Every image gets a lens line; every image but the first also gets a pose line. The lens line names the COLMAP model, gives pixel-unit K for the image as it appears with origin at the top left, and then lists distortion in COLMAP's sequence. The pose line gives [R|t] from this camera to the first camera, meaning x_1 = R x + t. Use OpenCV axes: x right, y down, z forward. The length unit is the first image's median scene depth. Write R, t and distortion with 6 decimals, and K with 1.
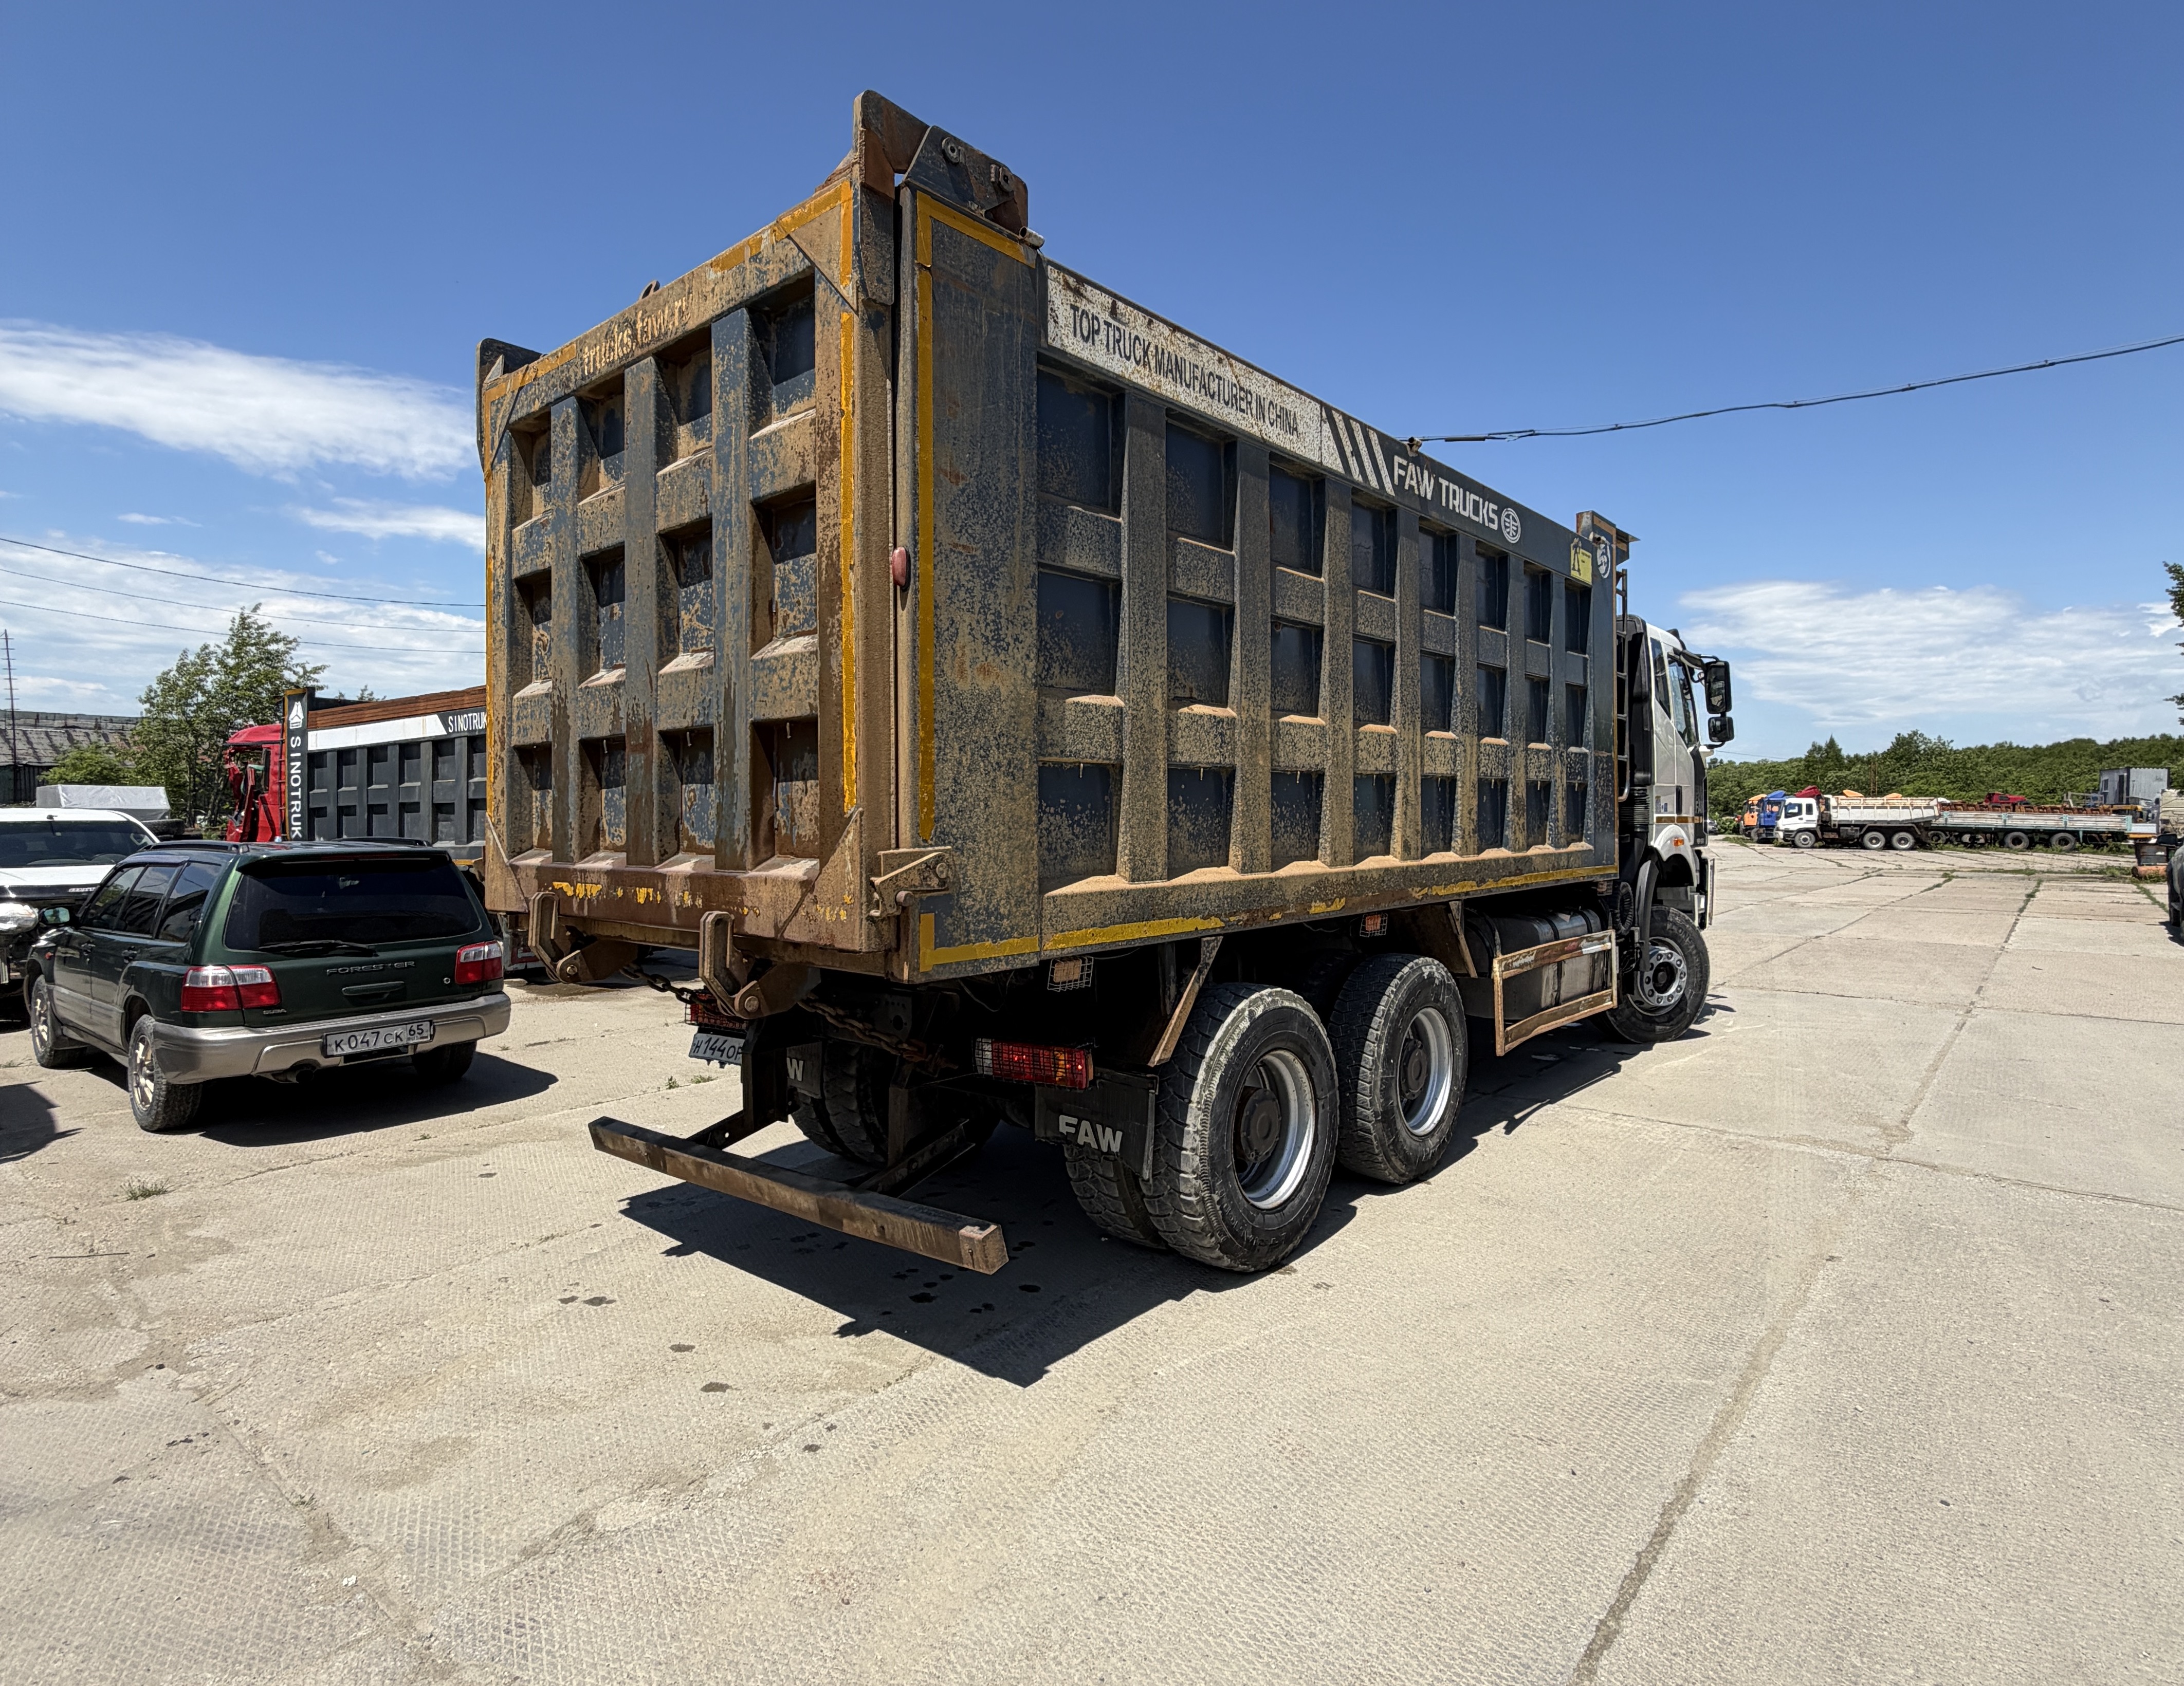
lens RADIAL K [[1165.9, 0, 1079.7], [0, 1165.9, 792.5], [0, 0, 1]] dist [0.002195, 0.000467]
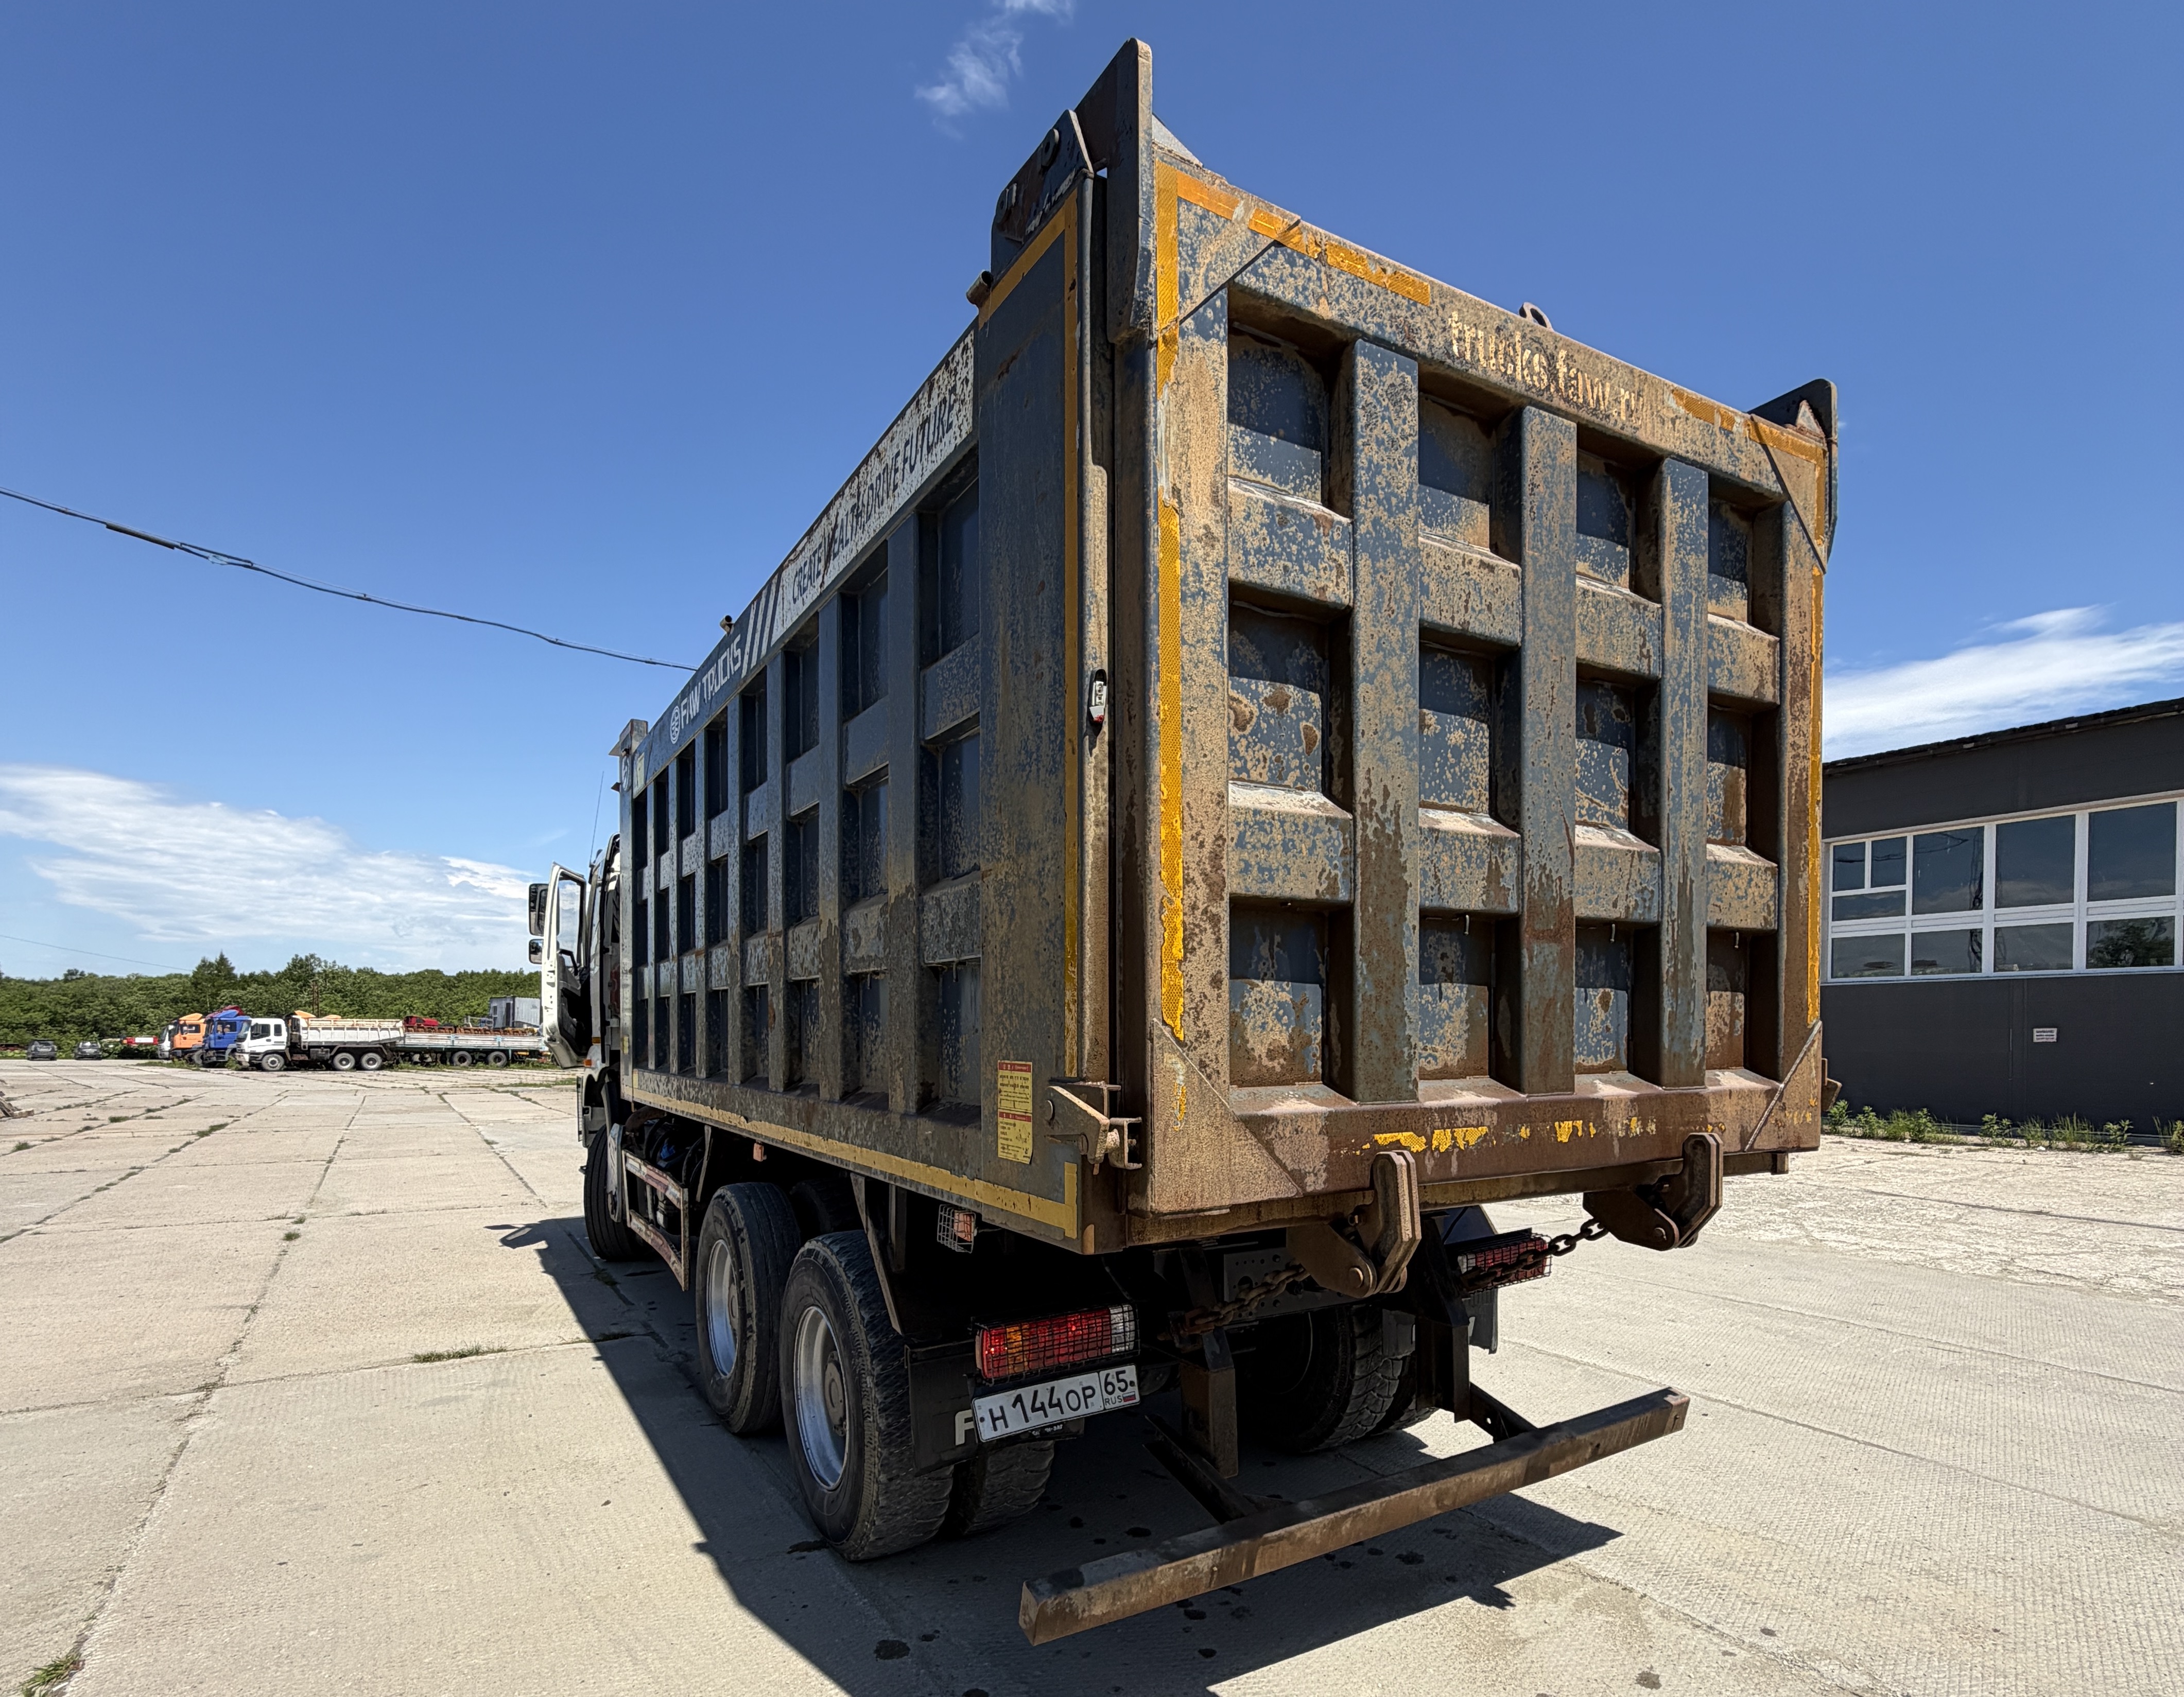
lens RADIAL K [[1180.1, 0, 1079.6], [0, 1180.1, 1033.8], [0, 0, 1]] dist [0.001505, 0.000360]
pose [[0.321946, 0.000552, 0.946758, -1.106402], [-0.016304, 0.999855, 0.004961, 0.024108], [-0.946618, -0.017033, 0.321908, 0.968342]]
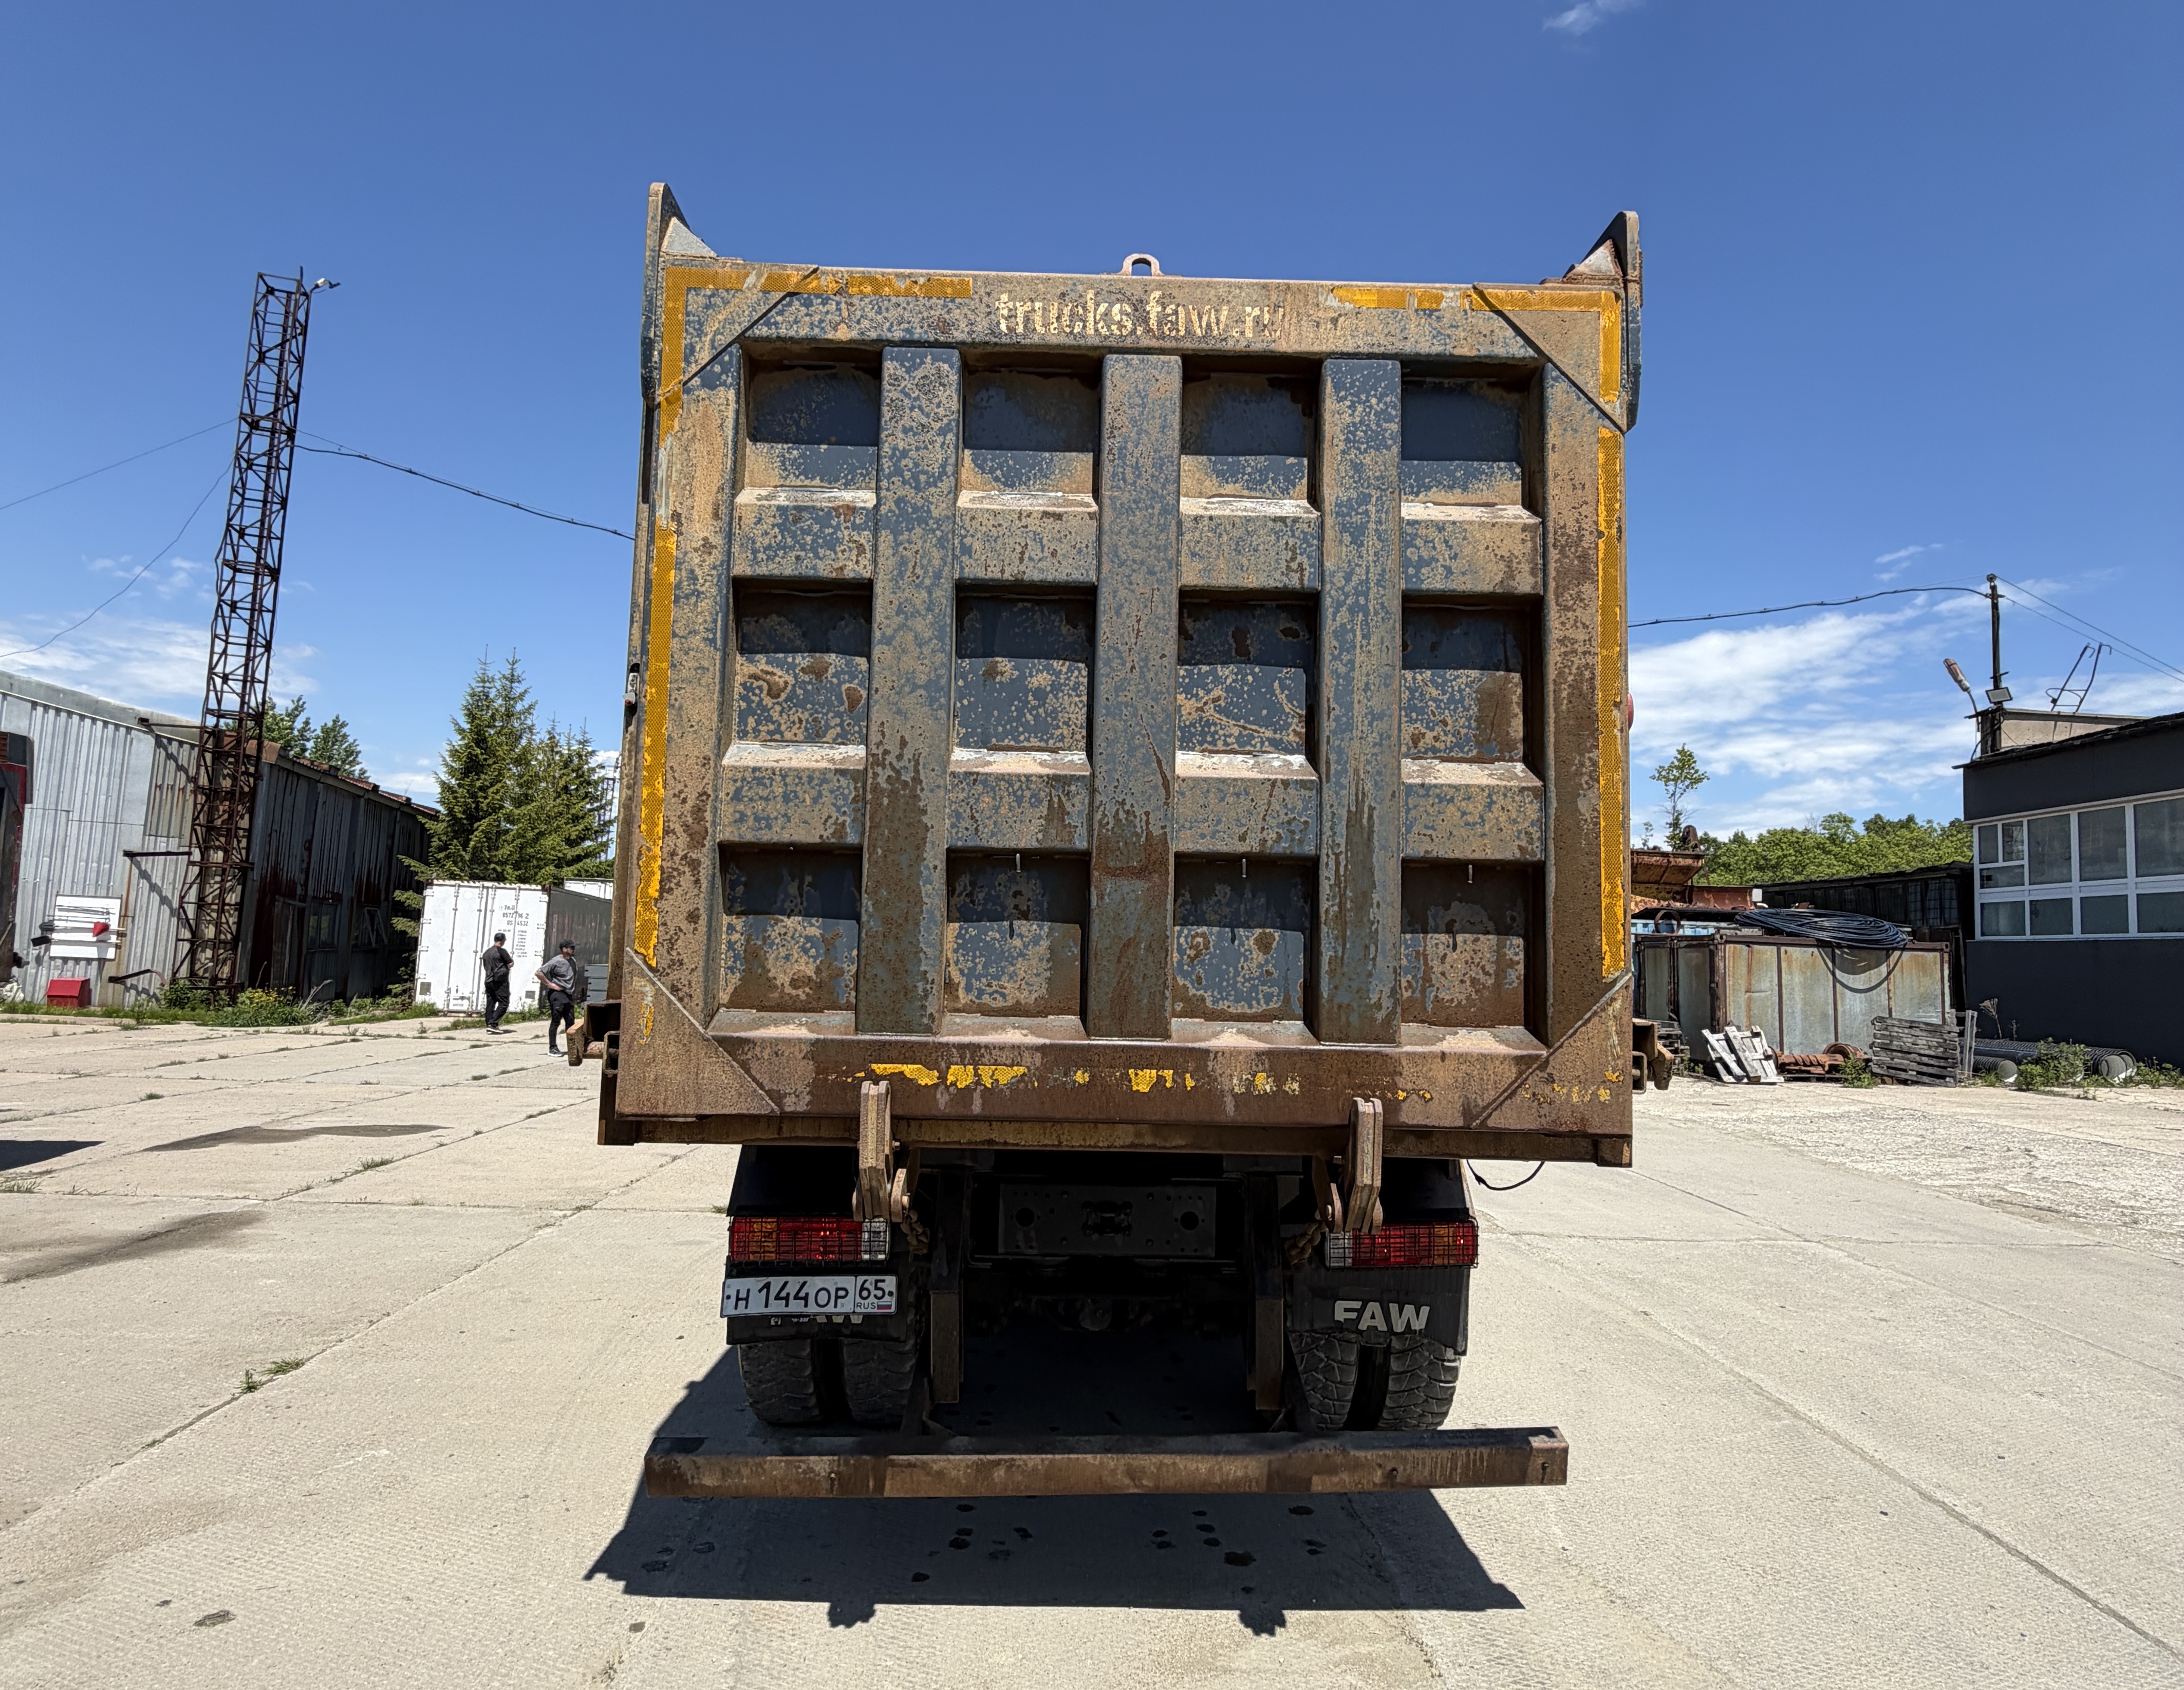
lens RADIAL K [[1178.0, 0, 1081.4], [0, 1178.0, 841.8], [0, 0, 1]] dist [0.002056, -0.000563]
pose [[0.745875, 0.084600, 0.660691, -0.820098], [-0.041326, 0.995868, -0.080864, 0.002764], [-0.664803, 0.033011, 0.746289, 0.445255]]
